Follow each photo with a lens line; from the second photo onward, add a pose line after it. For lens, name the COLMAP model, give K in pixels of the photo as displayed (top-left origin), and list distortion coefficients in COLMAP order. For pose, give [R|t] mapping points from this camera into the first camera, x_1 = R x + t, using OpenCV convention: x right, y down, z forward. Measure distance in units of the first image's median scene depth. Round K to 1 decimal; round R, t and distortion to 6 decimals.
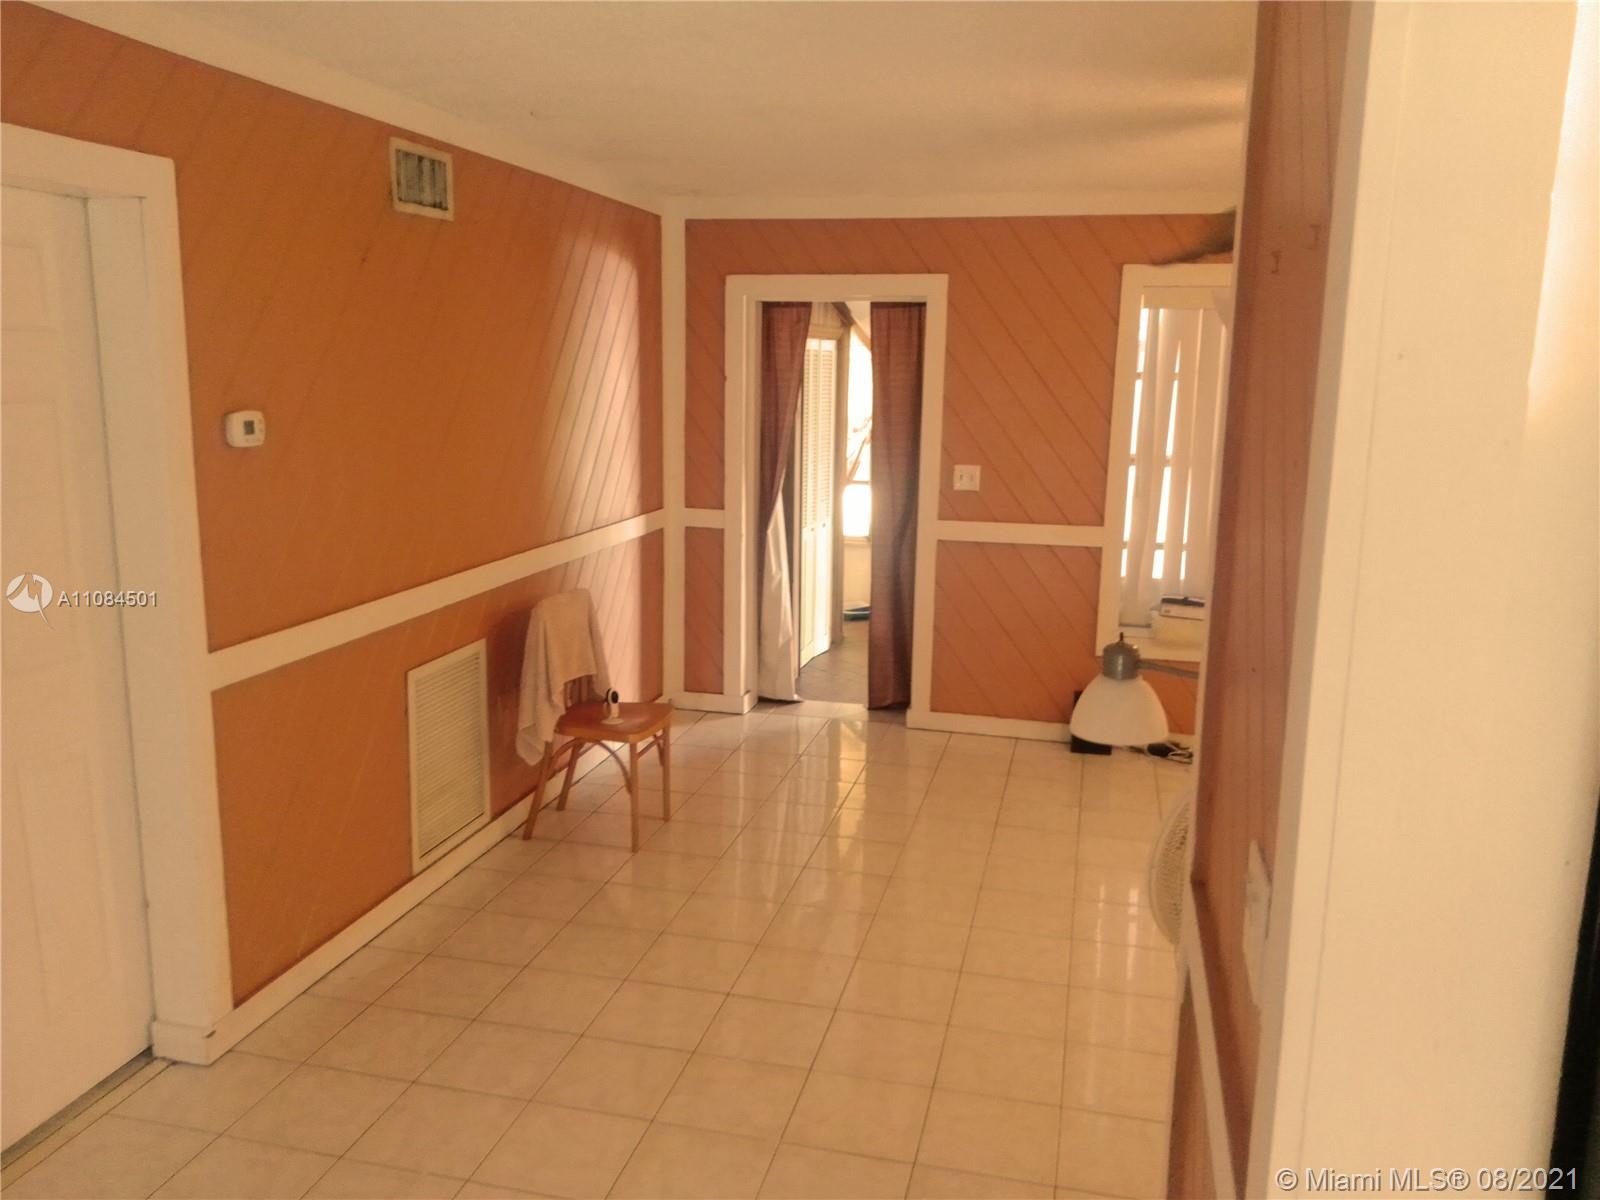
lens RADIAL K [[1263.8, 0, 797.4], [0, 1263.8, 604.4], [0, 0, 1]] dist [0.064547, -0.089138]
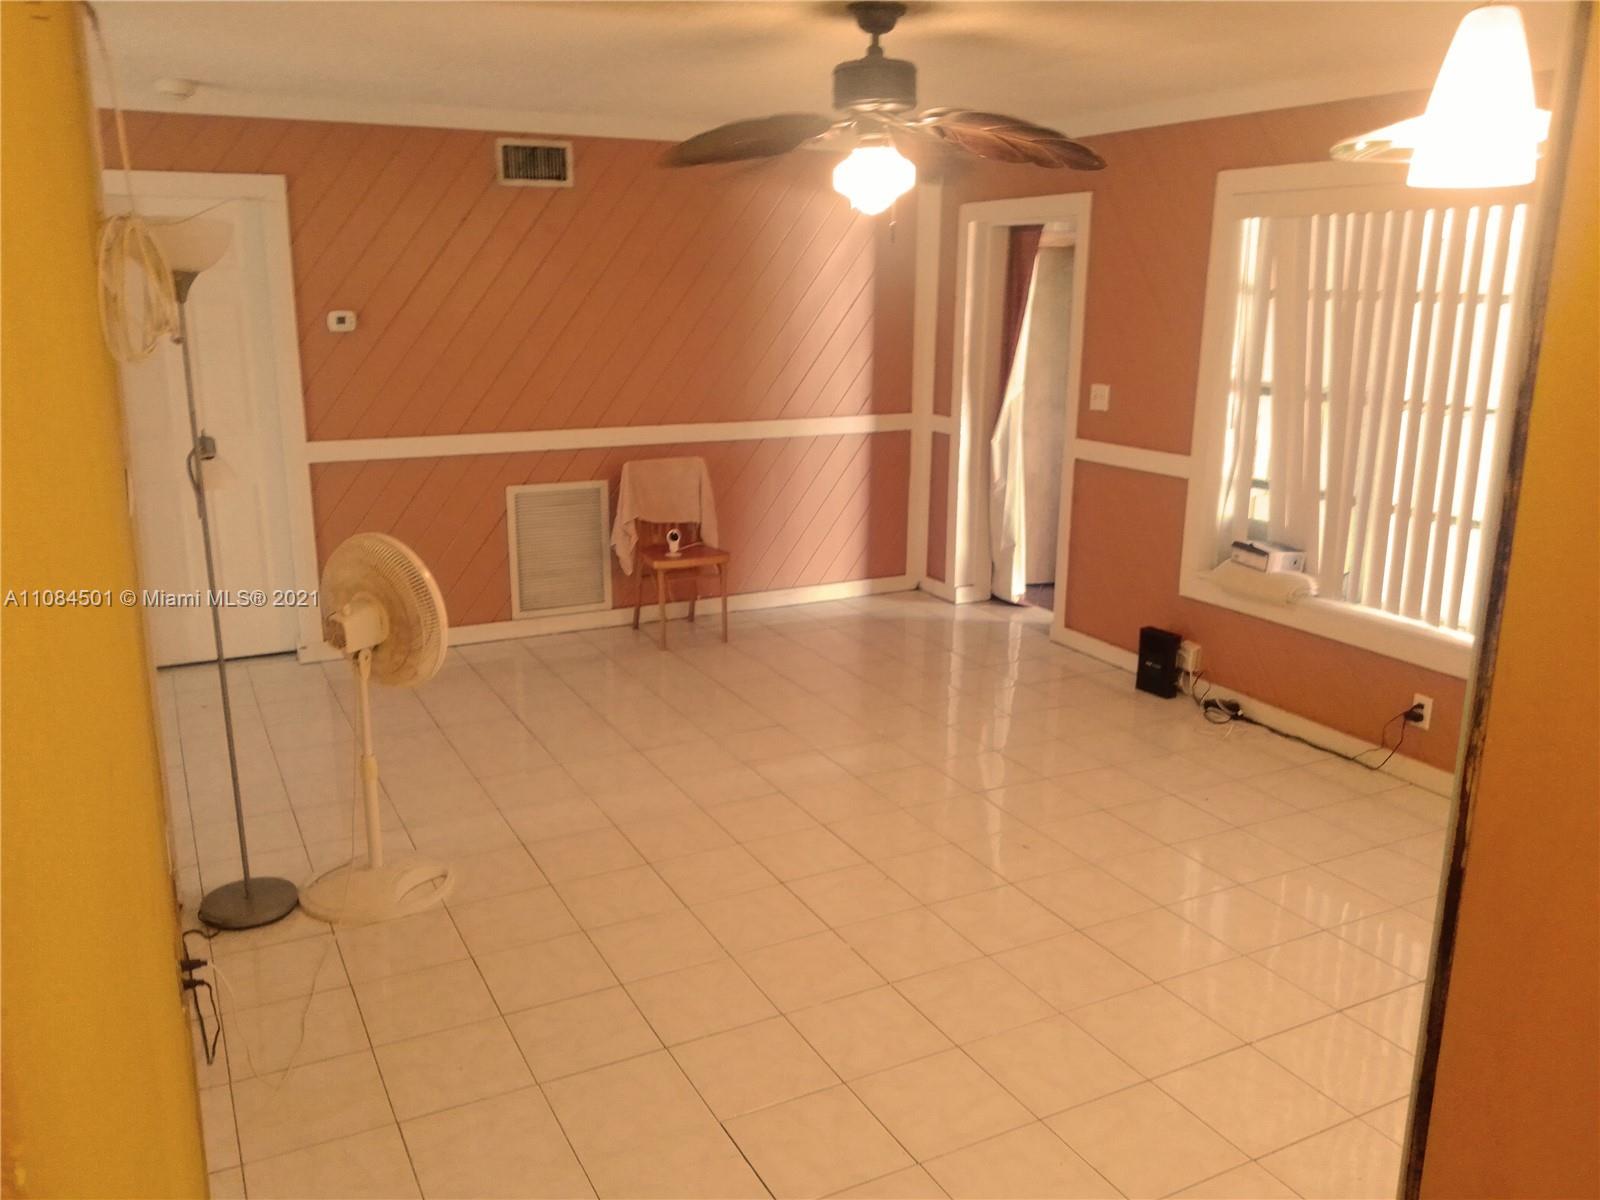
lens RADIAL K [[1263.8, 0, 786.3], [0, 1263.8, 597.9], [0, 0, 1]] dist [0.064547, -0.089138]
pose [[0.643156, 0.170391, -0.746537, 0.767425], [-0.138869, 0.984716, 0.105115, -0.016025], [0.753038, 0.036066, 0.656988, 0.168579]]
